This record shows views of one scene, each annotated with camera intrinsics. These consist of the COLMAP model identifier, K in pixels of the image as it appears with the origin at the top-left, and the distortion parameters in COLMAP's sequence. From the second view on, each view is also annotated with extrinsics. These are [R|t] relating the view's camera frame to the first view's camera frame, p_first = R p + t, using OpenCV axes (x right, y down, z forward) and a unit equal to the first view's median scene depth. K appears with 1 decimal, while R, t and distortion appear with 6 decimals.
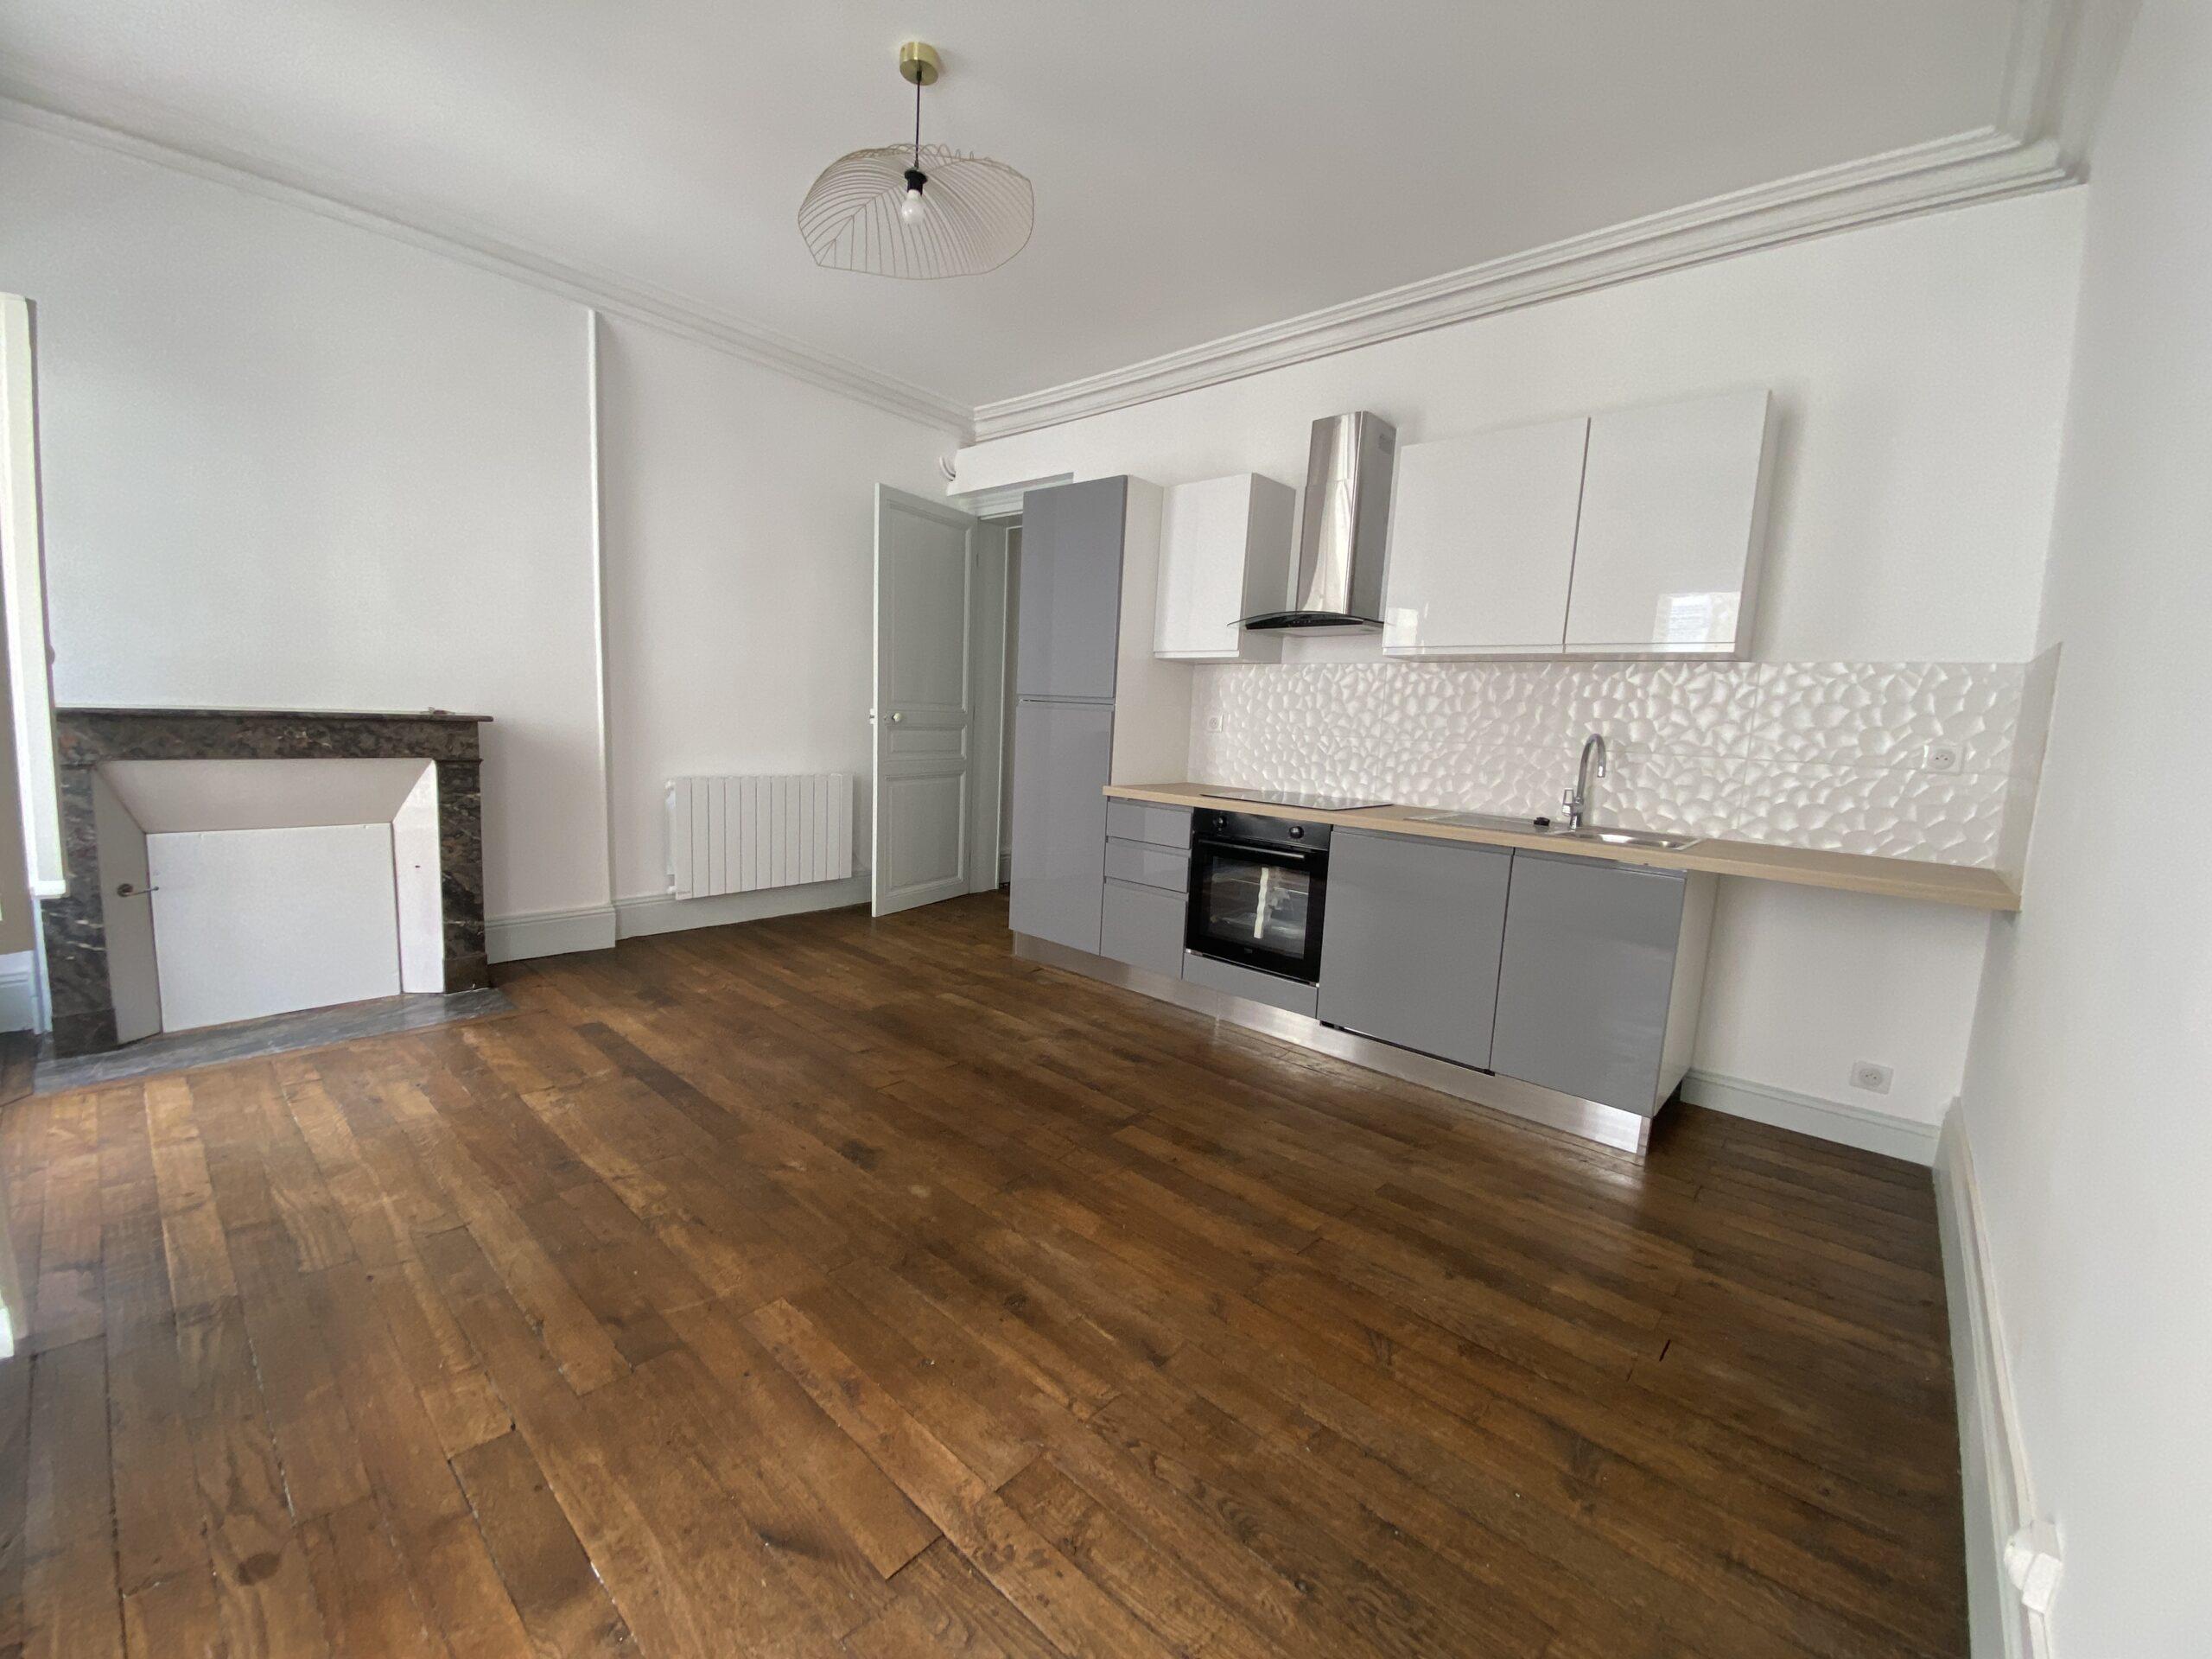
lens RADIAL K [[902.2, 0, 1094.4], [0, 902.2, 827.0], [0, 0, 1]] dist [0.029364, -0.025391]
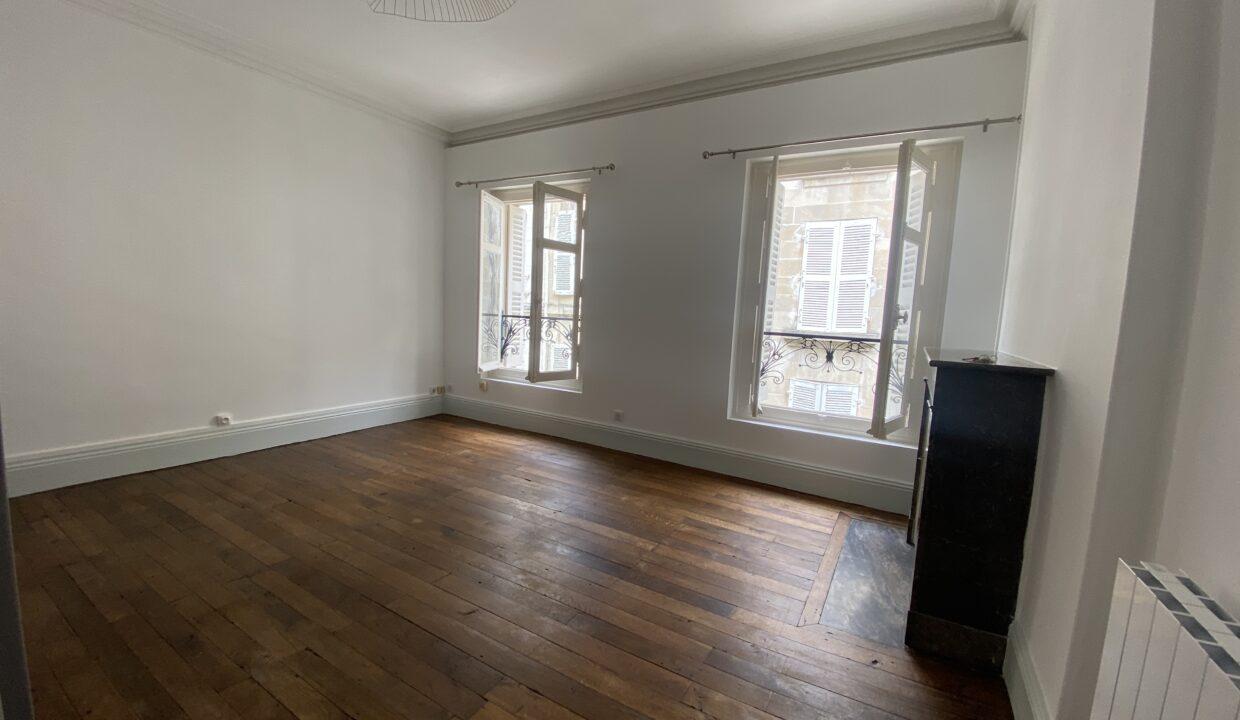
lens RADIAL K [[495.3, 0, 620.0], [0, 495.3, 360.0], [0, 0, 1]] dist [0.002804, 0.000081]
pose [[-0.972927, -0.081263, -0.216356, -0.237754], [-0.126646, 0.970538, 0.204981, -0.184135], [0.193324, 0.226832, -0.954554, 1.350956]]
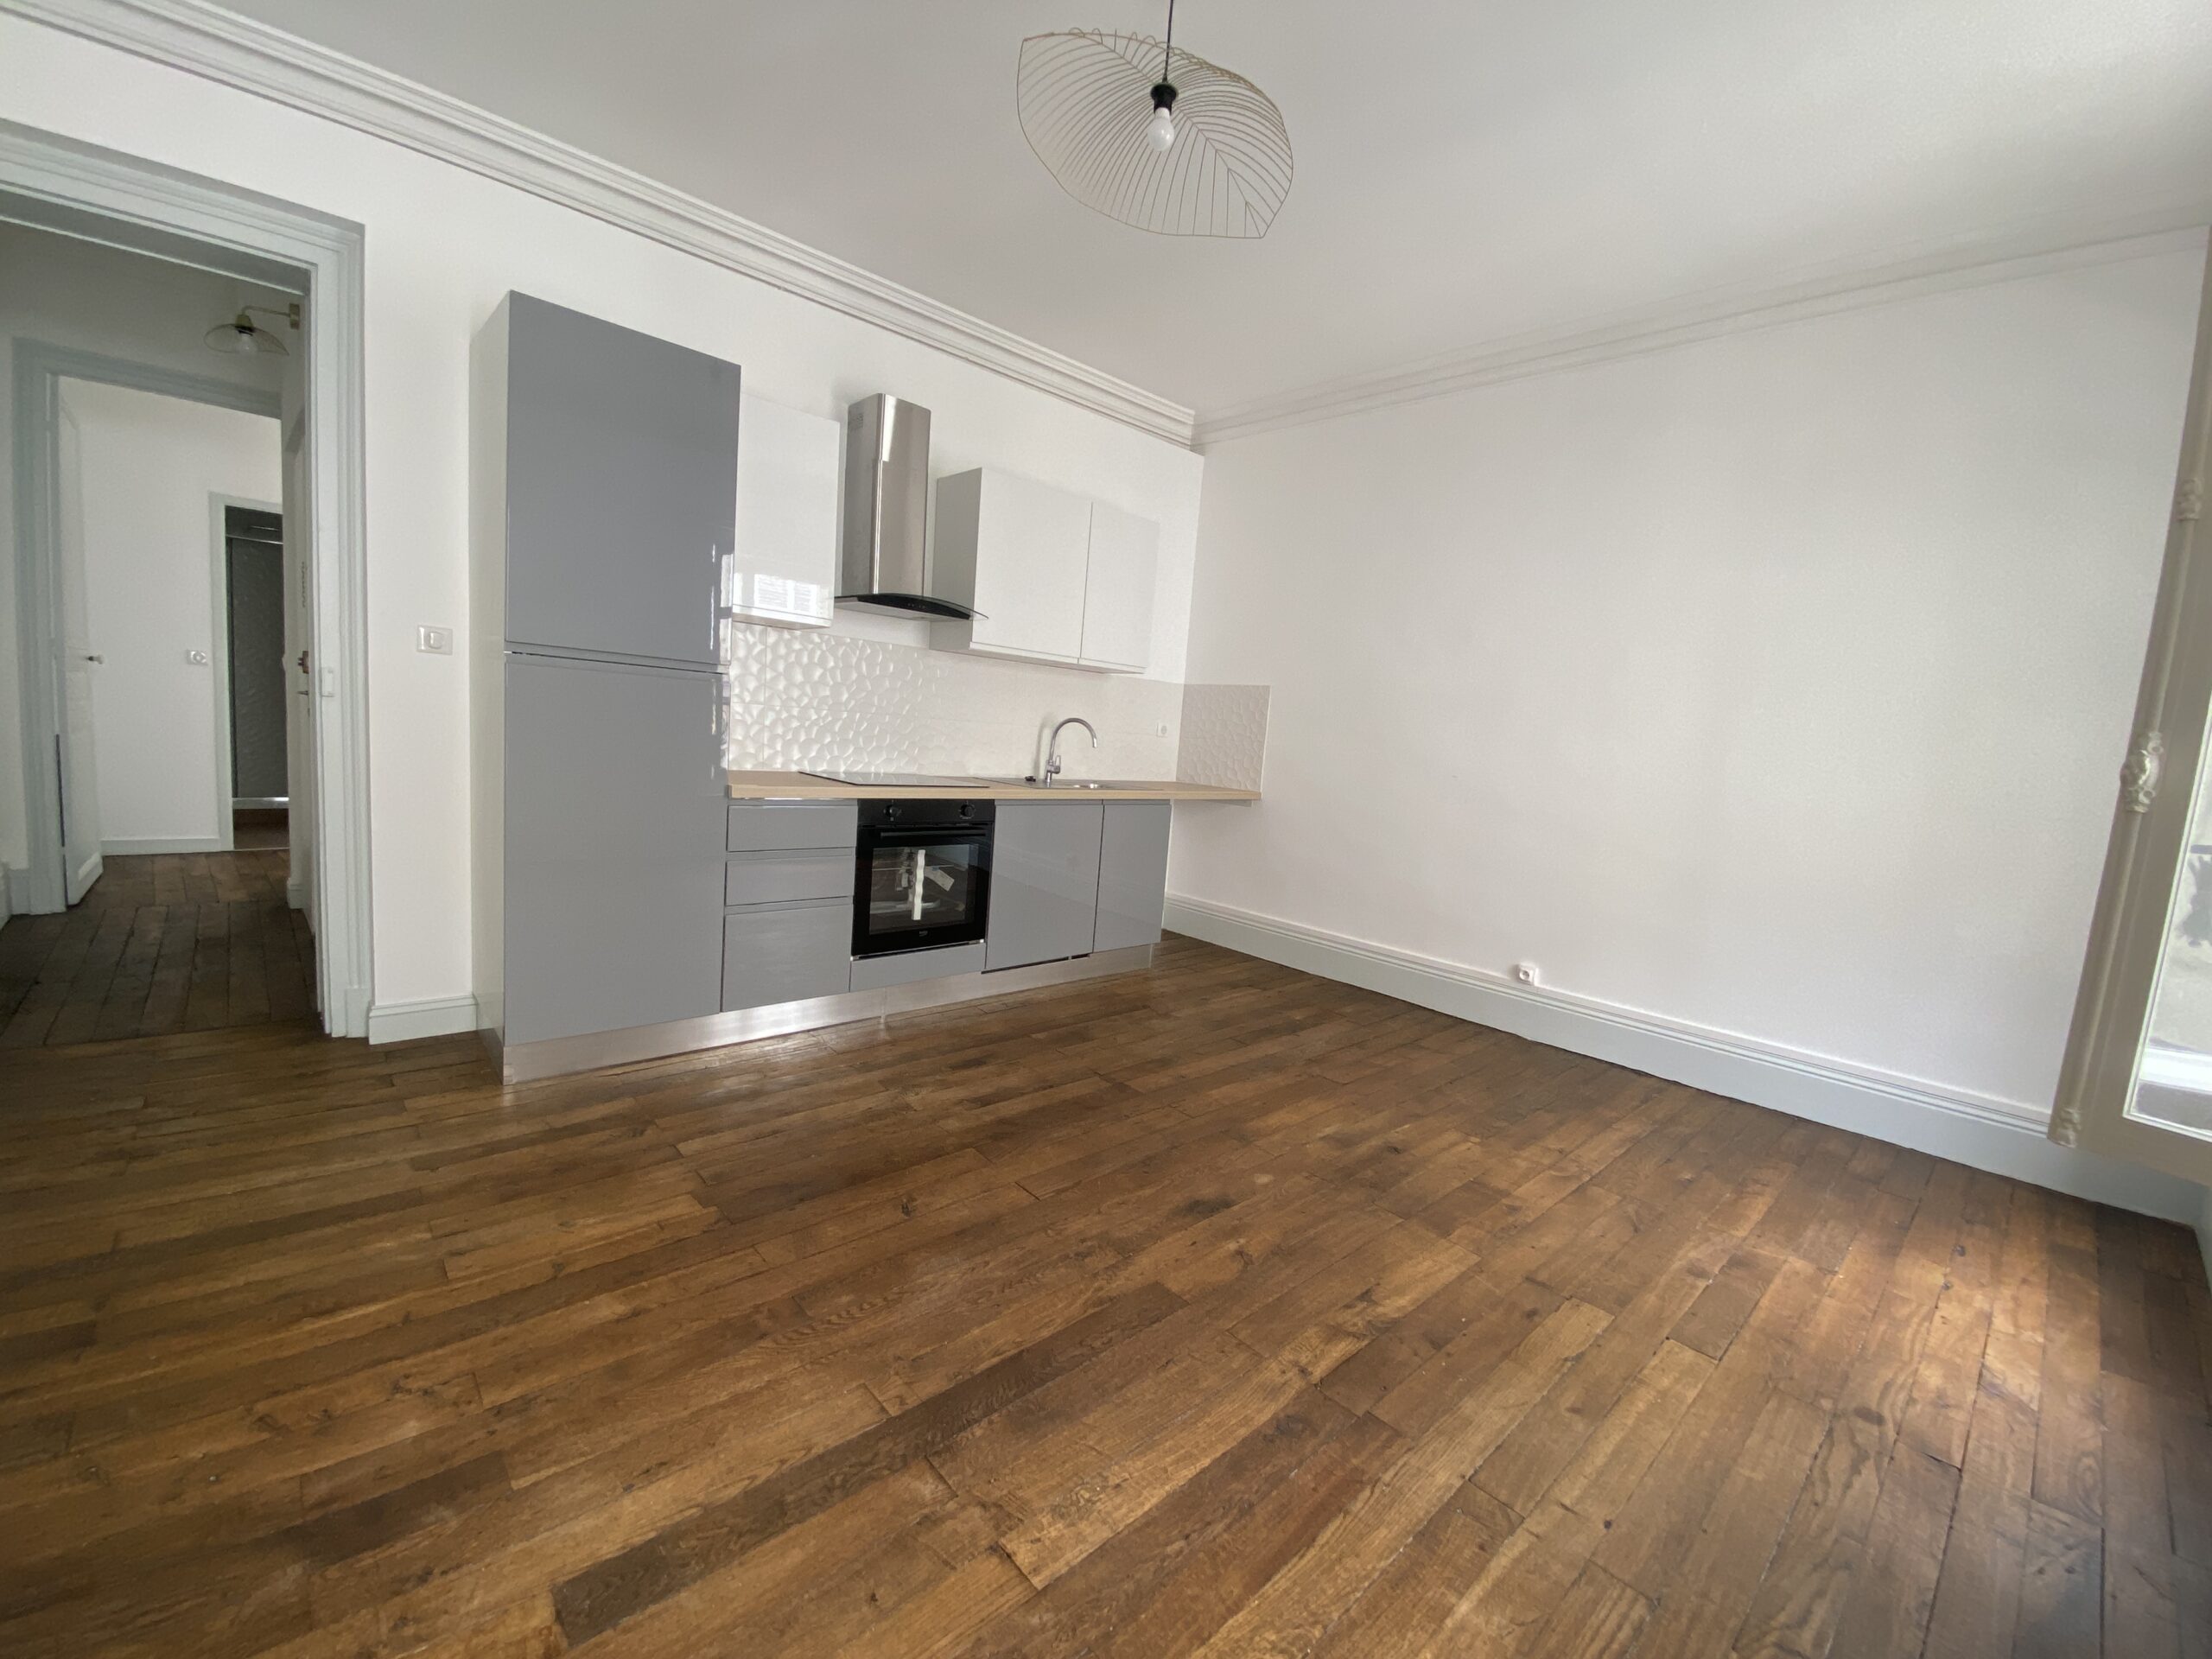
lens RADIAL K [[895.8, 0, 1102.6], [0, 895.8, 835.8], [0, 0, 1]] dist [0.036881, -0.026251]
pose [[0.085998, -0.166963, 0.982206, -0.753899], [0.046610, 0.985453, 0.163434, -0.121769], [-0.995204, 0.031726, 0.092529, 0.671148]]
